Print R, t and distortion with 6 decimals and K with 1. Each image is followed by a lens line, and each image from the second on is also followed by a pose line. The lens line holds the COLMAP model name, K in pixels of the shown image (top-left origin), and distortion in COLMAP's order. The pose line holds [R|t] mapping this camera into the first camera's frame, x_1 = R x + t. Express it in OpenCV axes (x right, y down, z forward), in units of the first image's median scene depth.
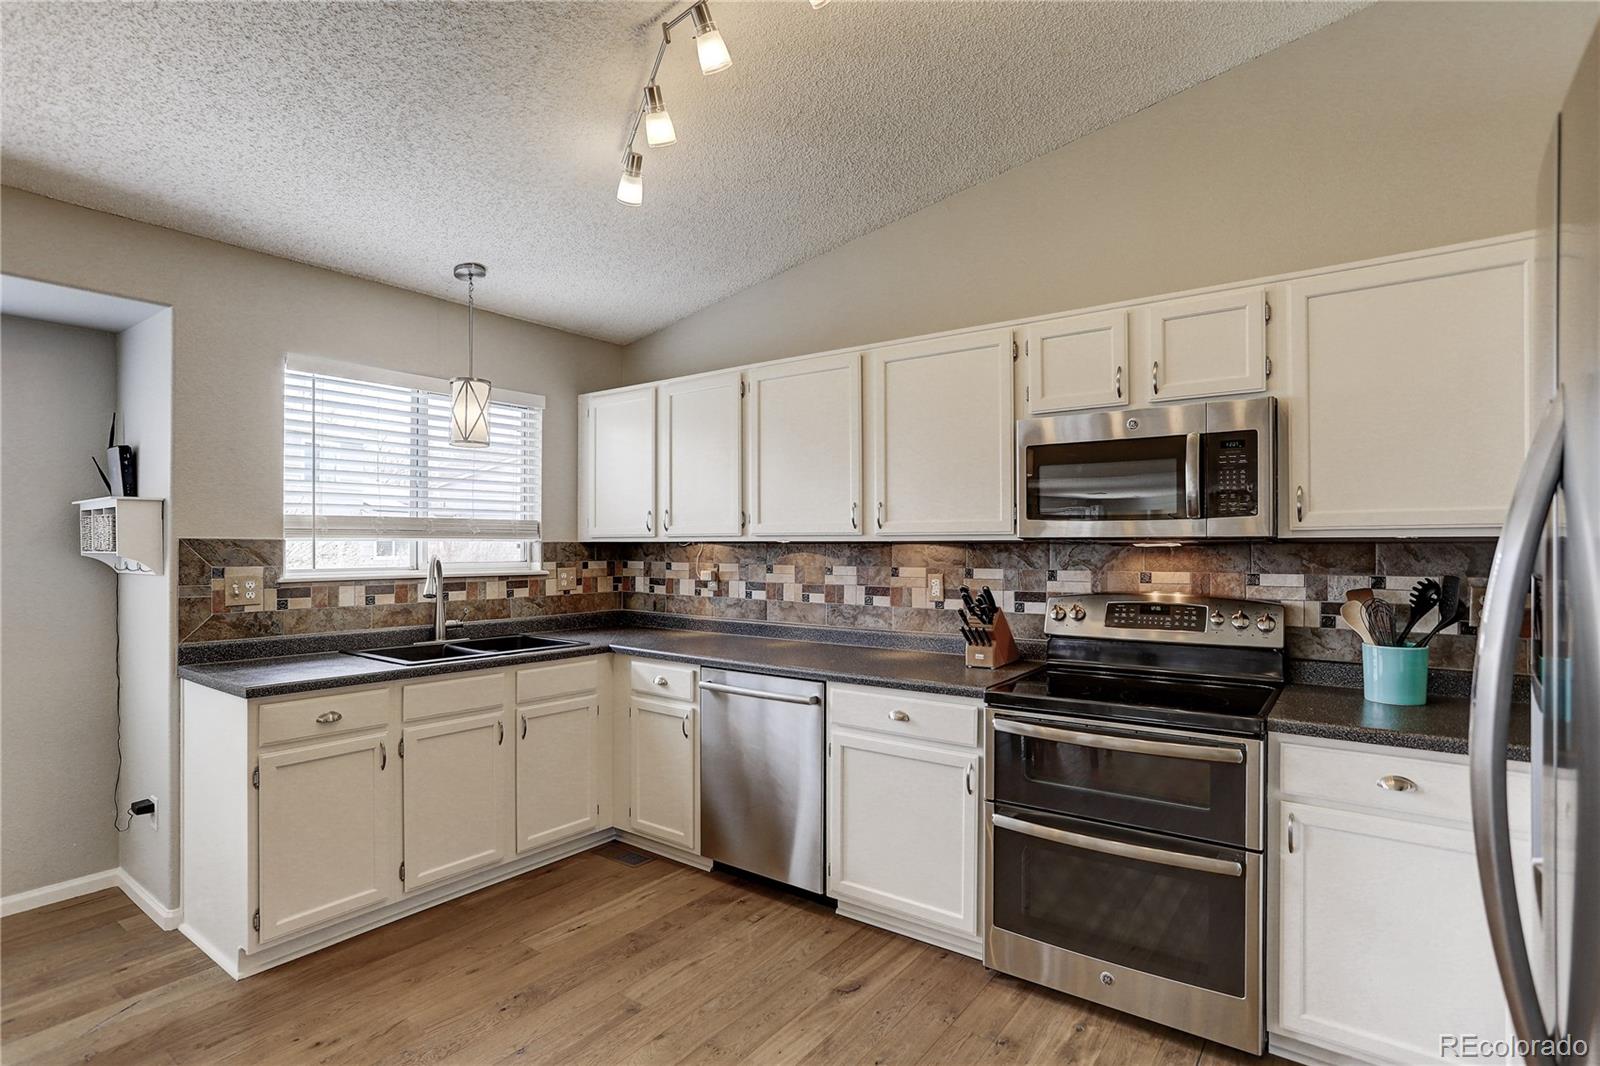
lens RADIAL K [[799.5, 0, 767.3], [0, 799.5, 554.8], [0, 0, 1]] dist [-0.026061, 0.019600]
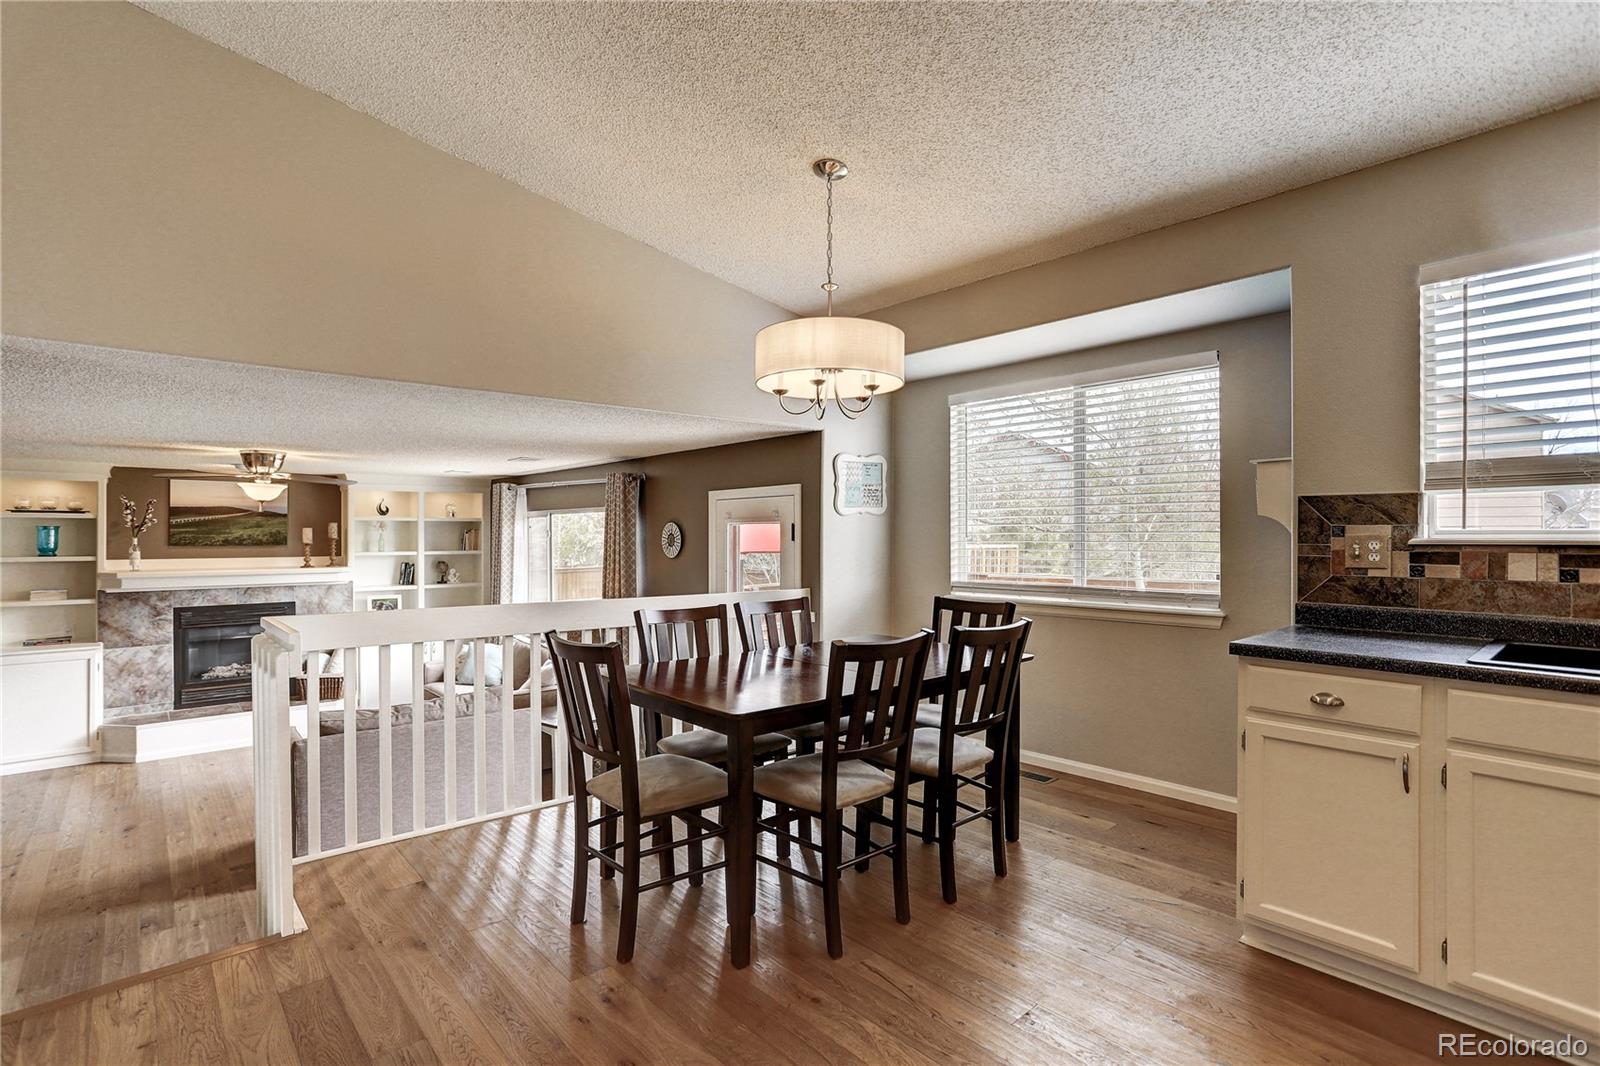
lens RADIAL K [[799.5, 0, 804.5], [0, 799.5, 533.3], [0, 0, 1]] dist [-0.026061, 0.019600]
pose [[-0.179664, -0.001678, -0.983727, 0.289985], [-0.006029, 0.999982, -0.000605, 0.025183], [0.983709, 0.005822, -0.179671, 0.472553]]
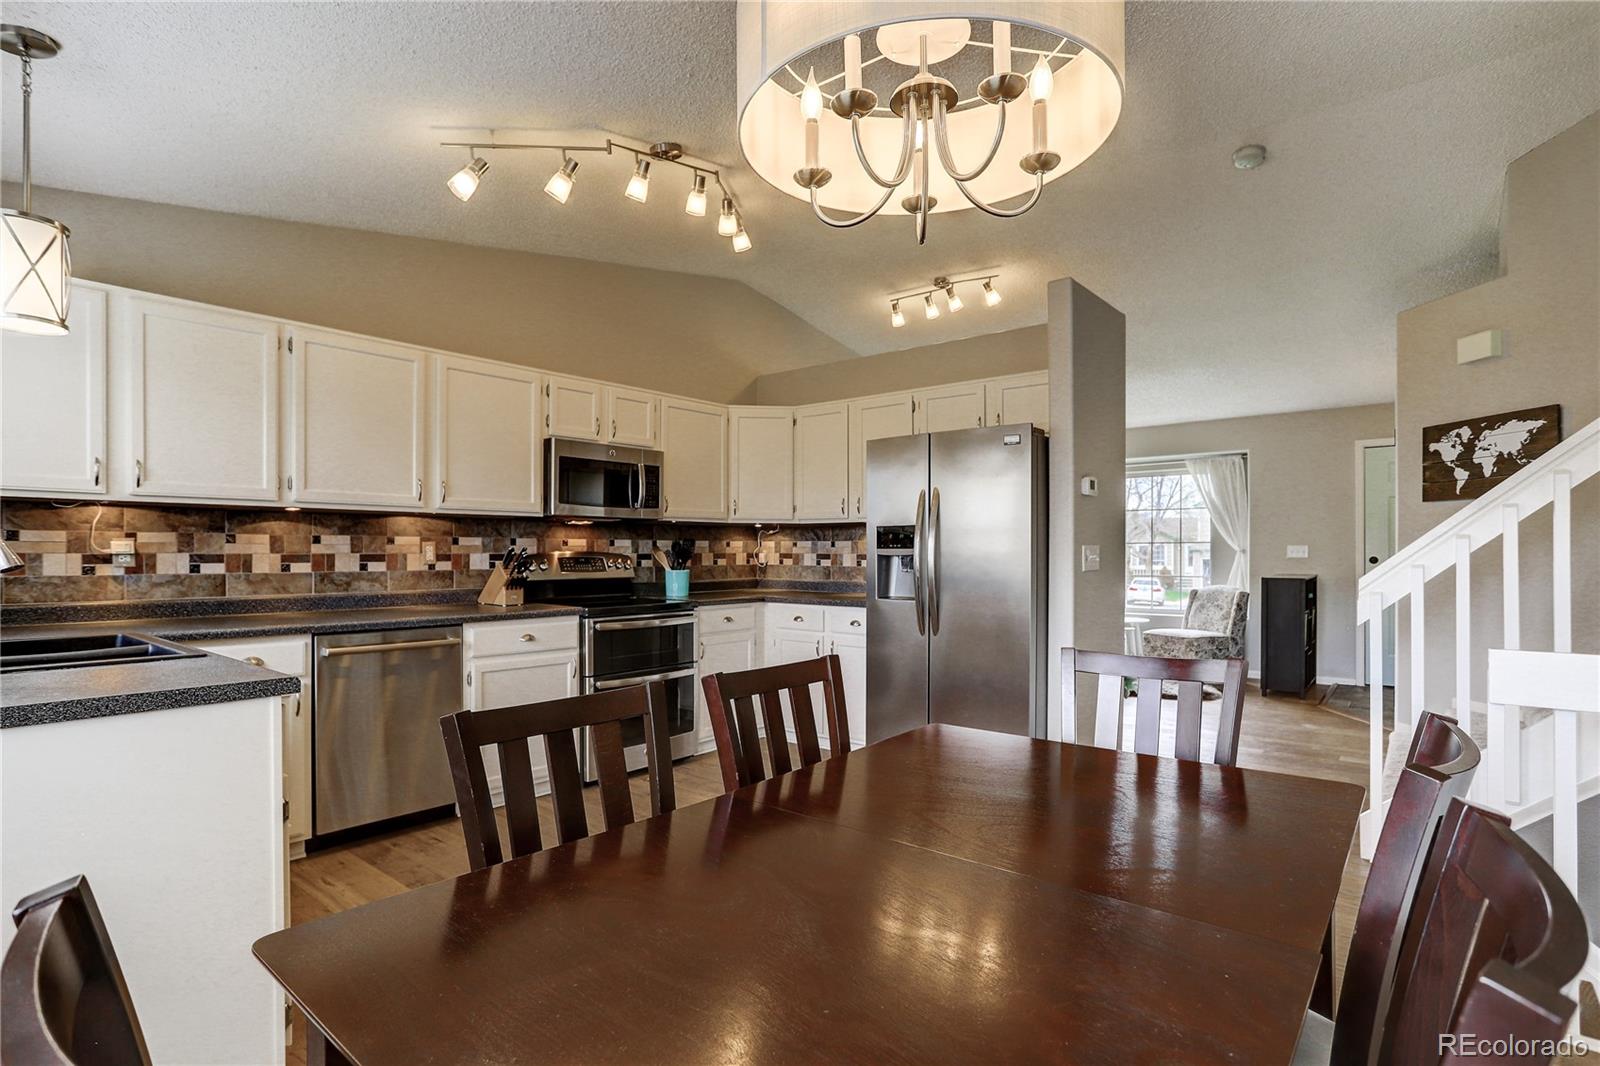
lens RADIAL K [[799.5, 0, 785.6], [0, 799.5, 555.3], [0, 0, 1]] dist [-0.026061, 0.019600]
pose [[0.052289, -0.003558, 0.998626, -0.965313], [0.011763, 0.999926, 0.002947, 0.046575], [-0.998563, 0.011593, 0.052327, 0.379703]]
